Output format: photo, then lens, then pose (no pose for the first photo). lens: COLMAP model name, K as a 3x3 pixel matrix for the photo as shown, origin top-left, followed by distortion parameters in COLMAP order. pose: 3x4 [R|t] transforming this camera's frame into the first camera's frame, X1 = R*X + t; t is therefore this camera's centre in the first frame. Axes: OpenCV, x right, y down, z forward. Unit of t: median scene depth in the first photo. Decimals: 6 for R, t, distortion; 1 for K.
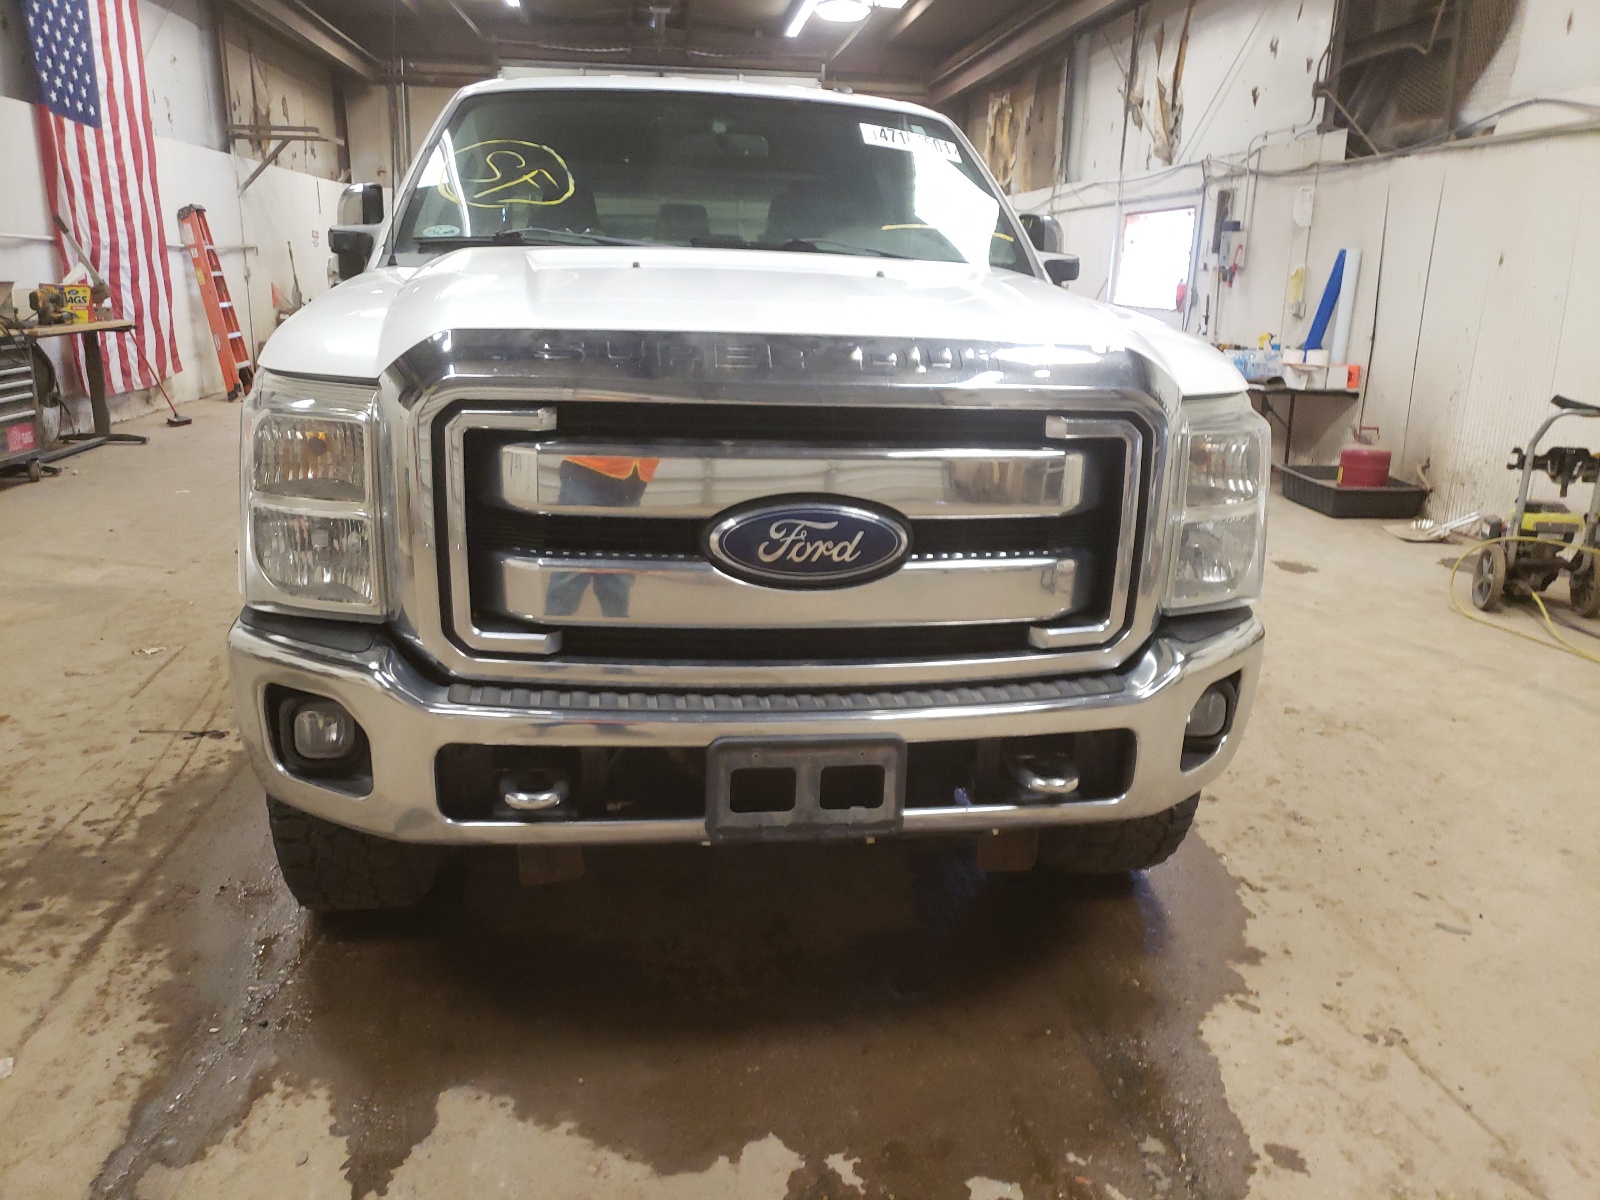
lens RADIAL K [[1255.4, 0, 800.0], [0, 1255.4, 600.0], [0, 0, 1]] dist [0.029451, -0.004658]
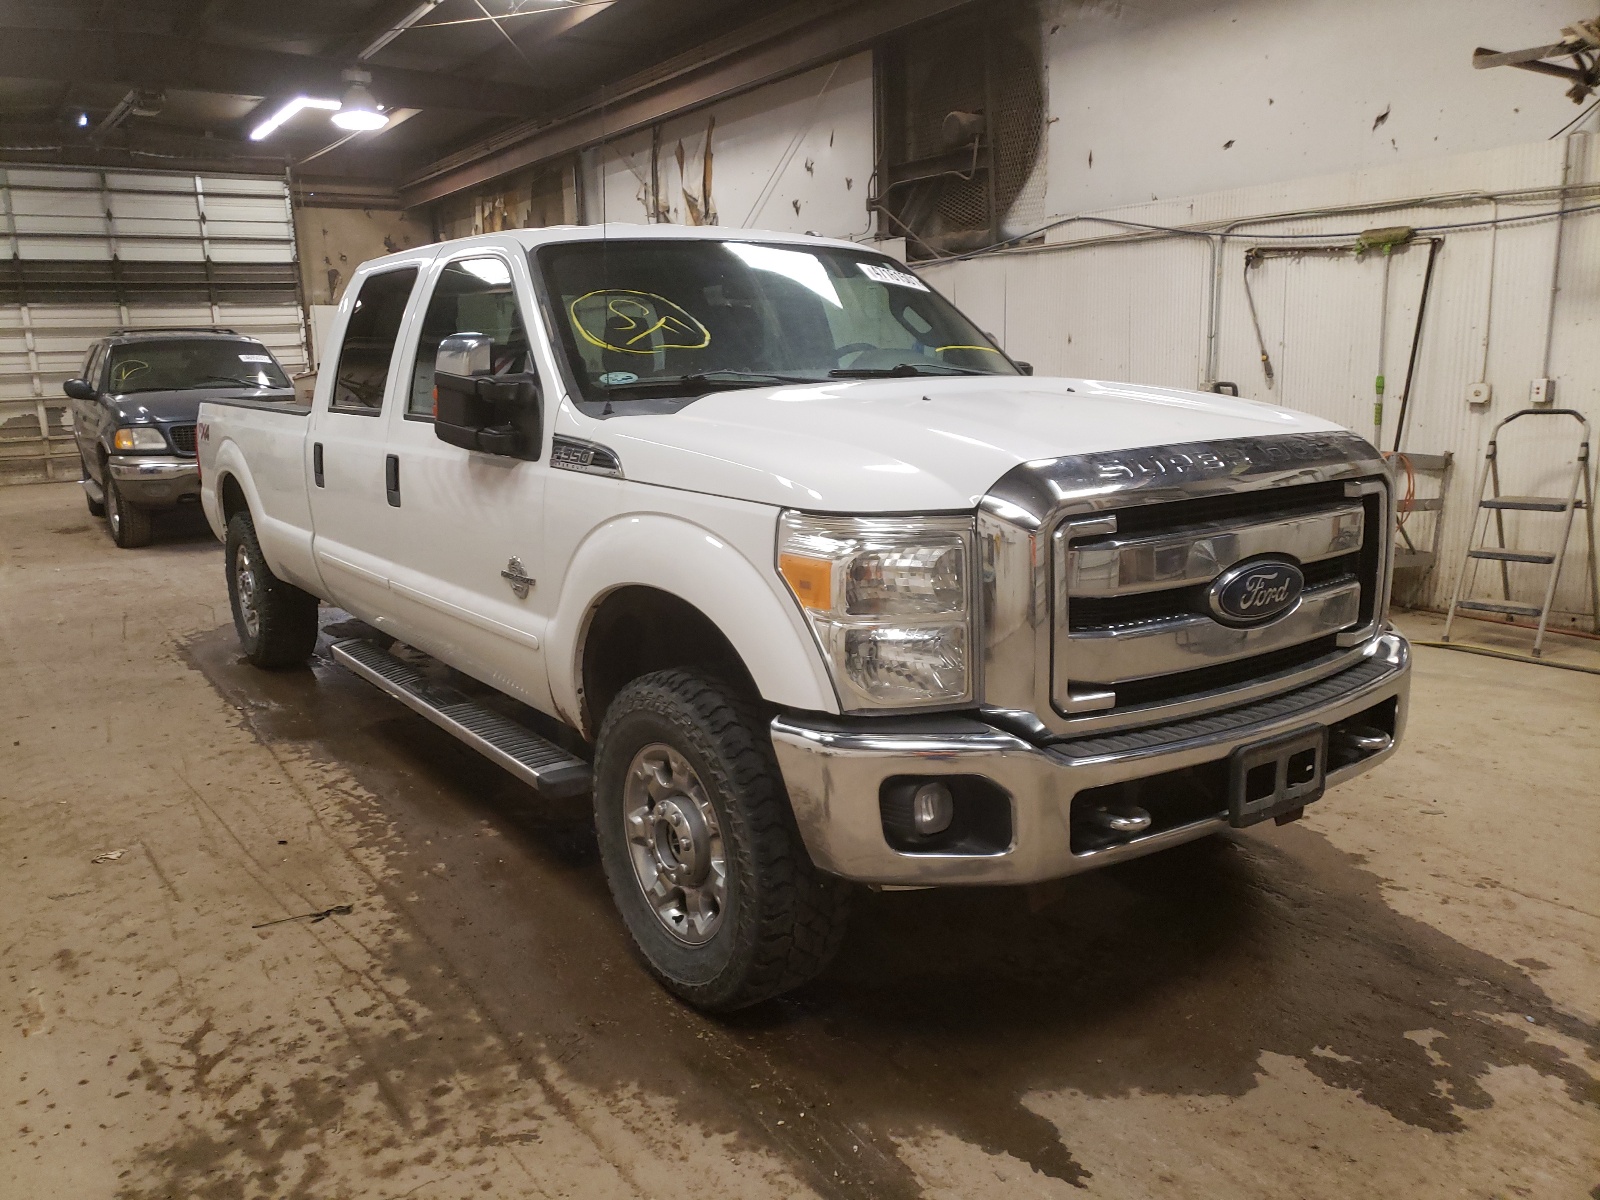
lens RADIAL K [[1256.0, 0, 761.5], [0, 1256.0, 604.8], [0, 0, 1]] dist [-0.007226, 0.056756]
pose [[0.898457, -0.138935, 0.416499, -0.557212], [0.163565, 0.986244, -0.023846, -0.046741], [-0.407457, 0.089549, 0.908823, -0.003143]]
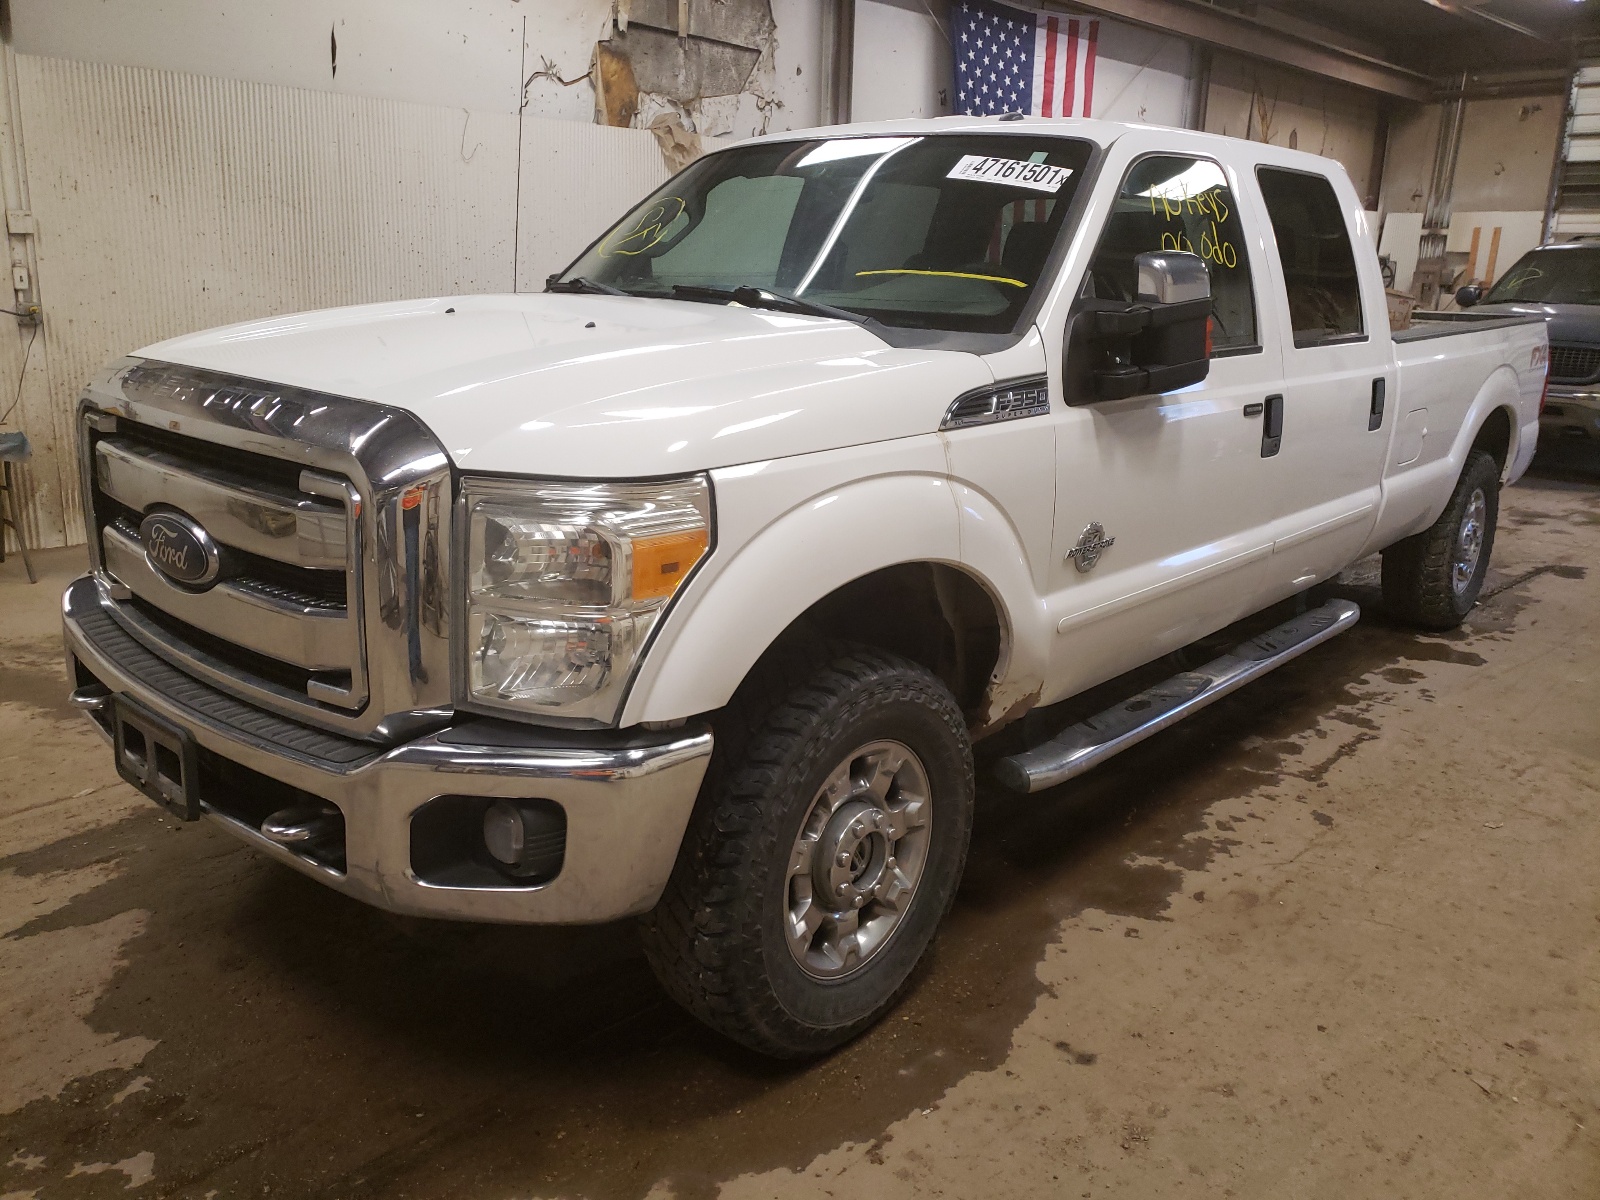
lens RADIAL K [[1223.0, 0, 775.4], [0, 1223.0, 599.0], [0, 0, 1]] dist [0.023678, 0.001777]
pose [[0.638746, 0.198903, -0.743264, 0.657771], [-0.208695, 0.974582, 0.081458, -0.115440], [0.740574, 0.103085, 0.664020, 0.357845]]
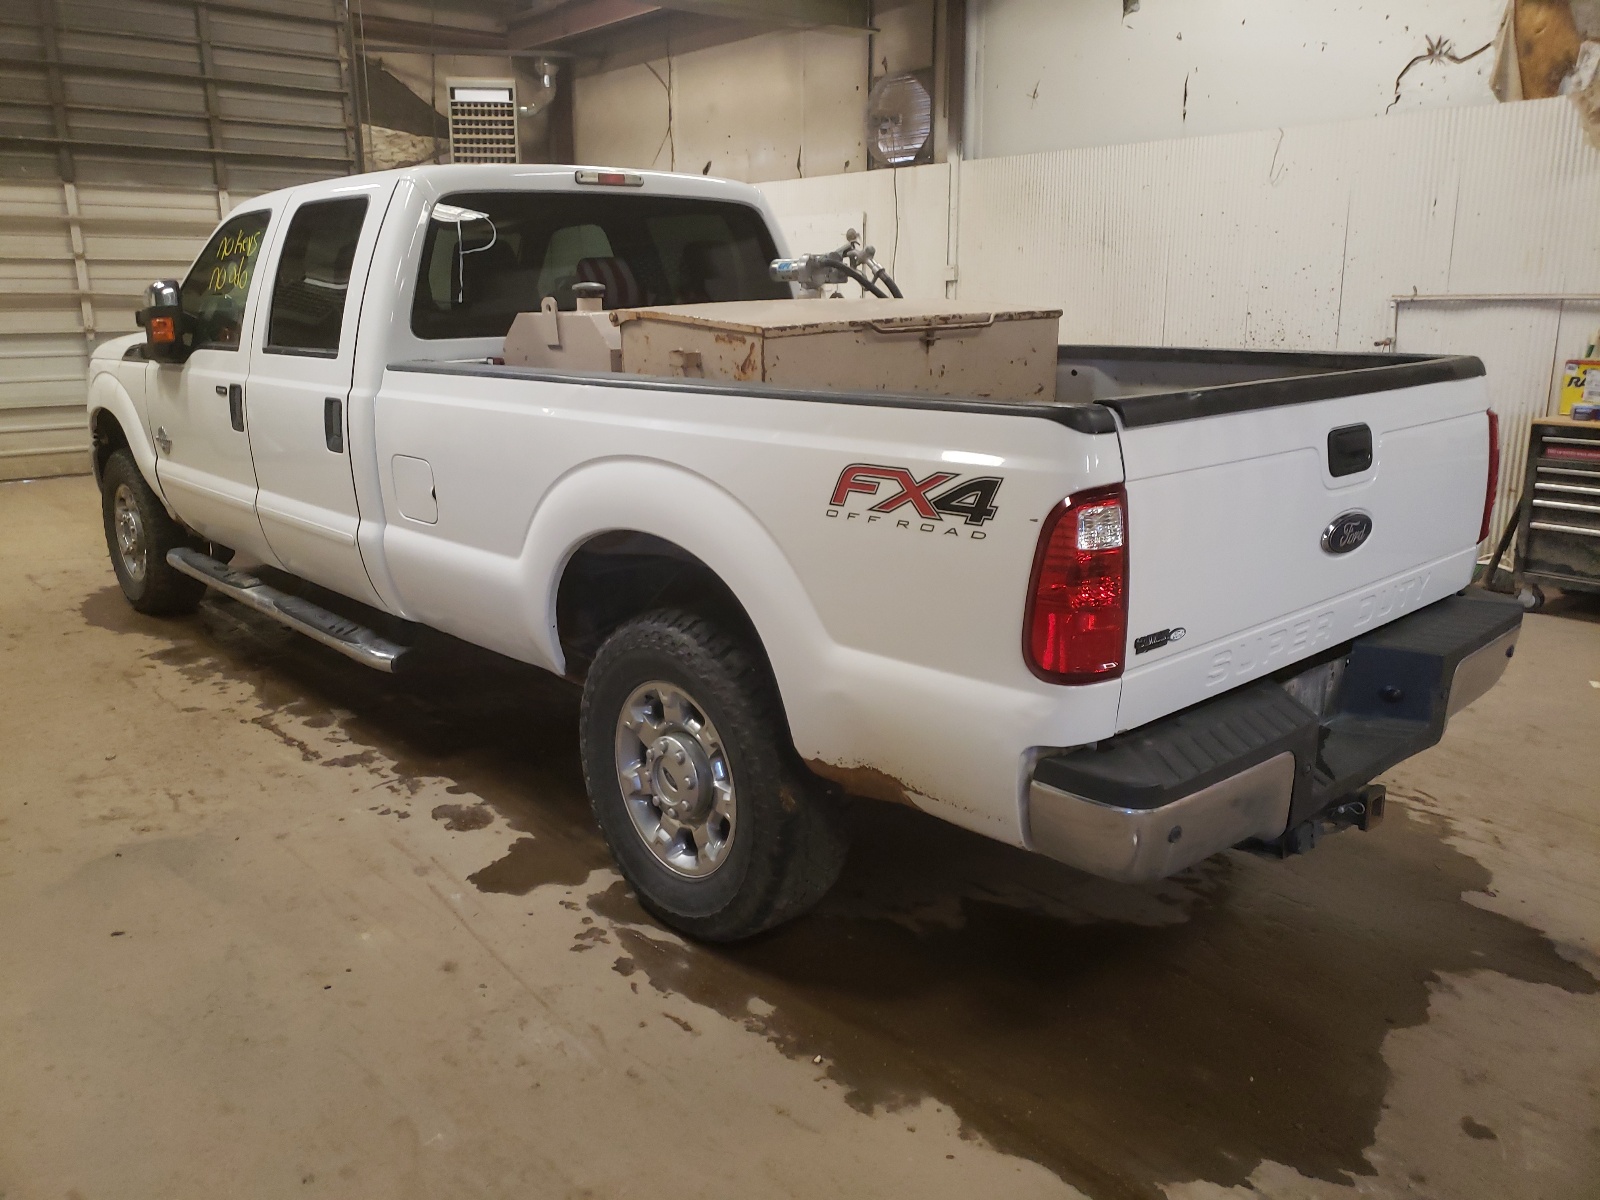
lens RADIAL K [[1255.4, 0, 800.0], [0, 1255.4, 600.0], [0, 0, 1]] dist [0.029451, -0.004658]
pose [[-0.820995, 0.125584, -0.556952, 0.442705], [-0.155693, 0.889291, 0.430025, -0.713016], [0.549296, 0.439762, -0.710551, 2.559236]]
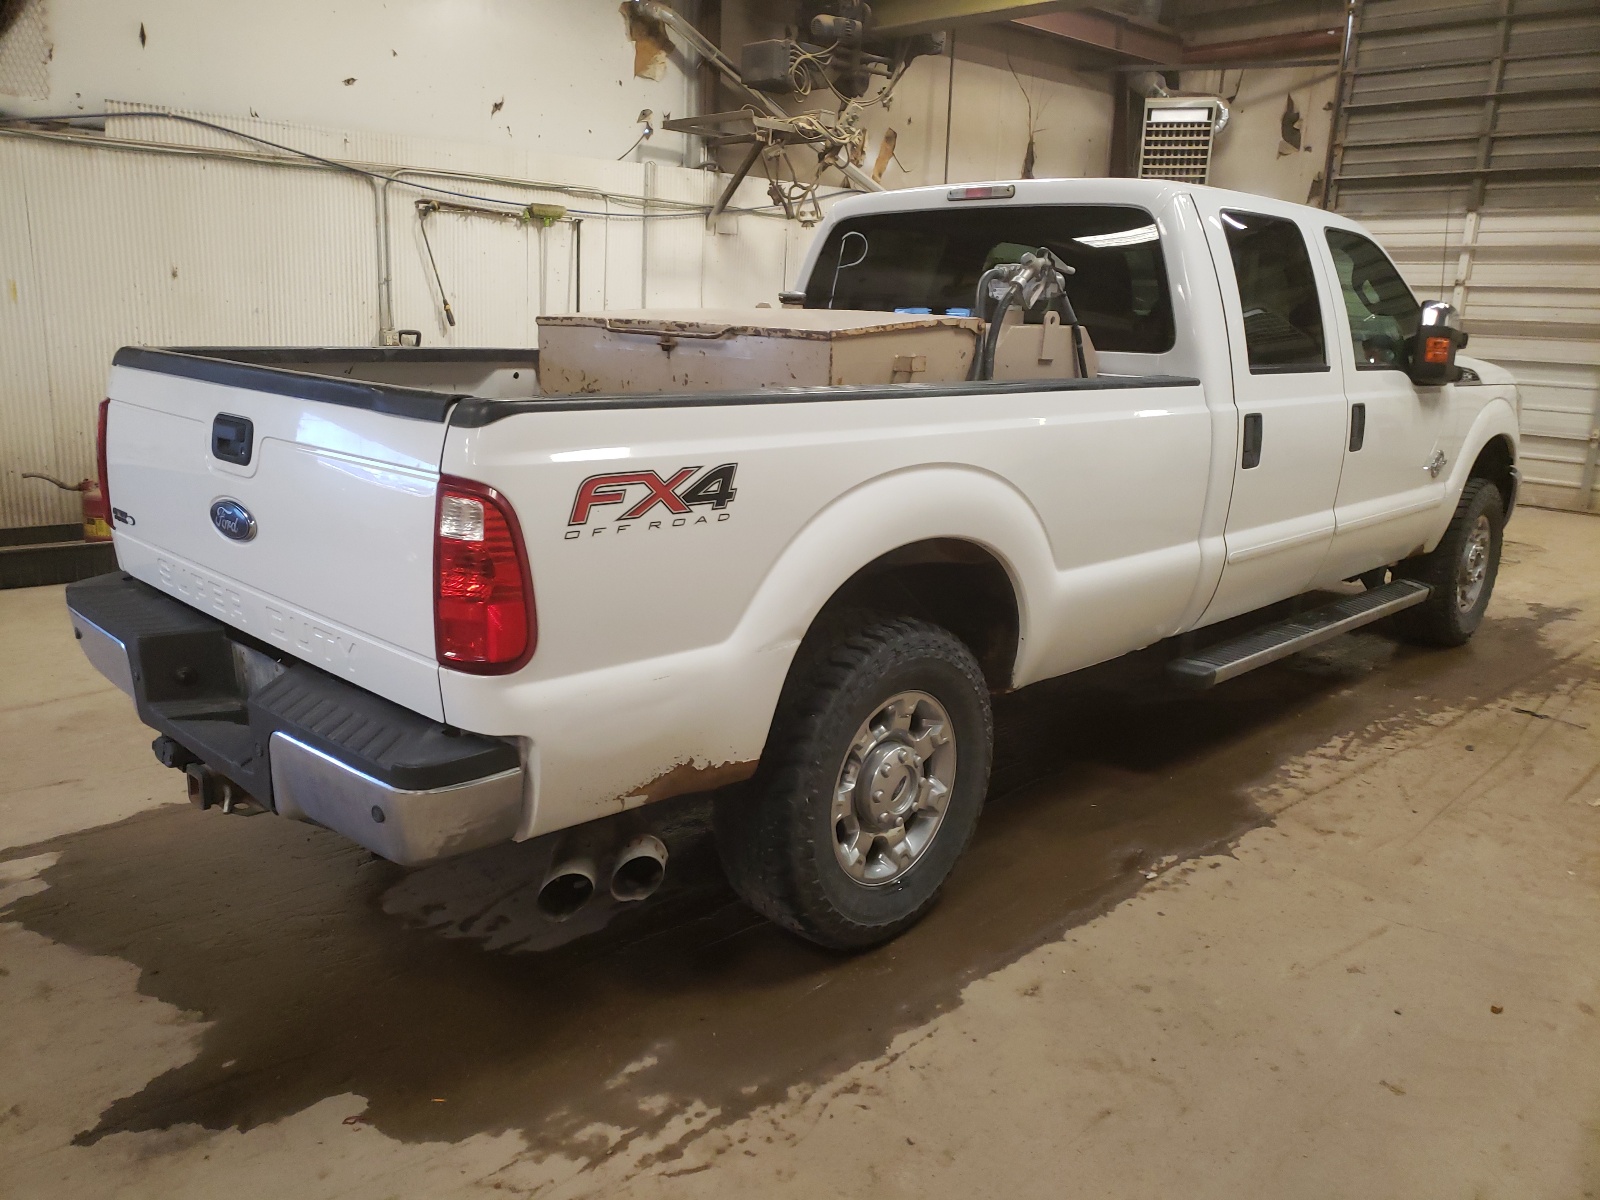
lens RADIAL K [[1285.1, 0, 768.4], [0, 1285.1, 563.1], [0, 0, 1]] dist [0.012819, 0.048910]
pose [[-0.602164, -0.211625, 0.769814, -1.039386], [0.156115, 0.914403, 0.373490, -0.697229], [-0.782960, 0.345082, -0.517583, 2.356648]]
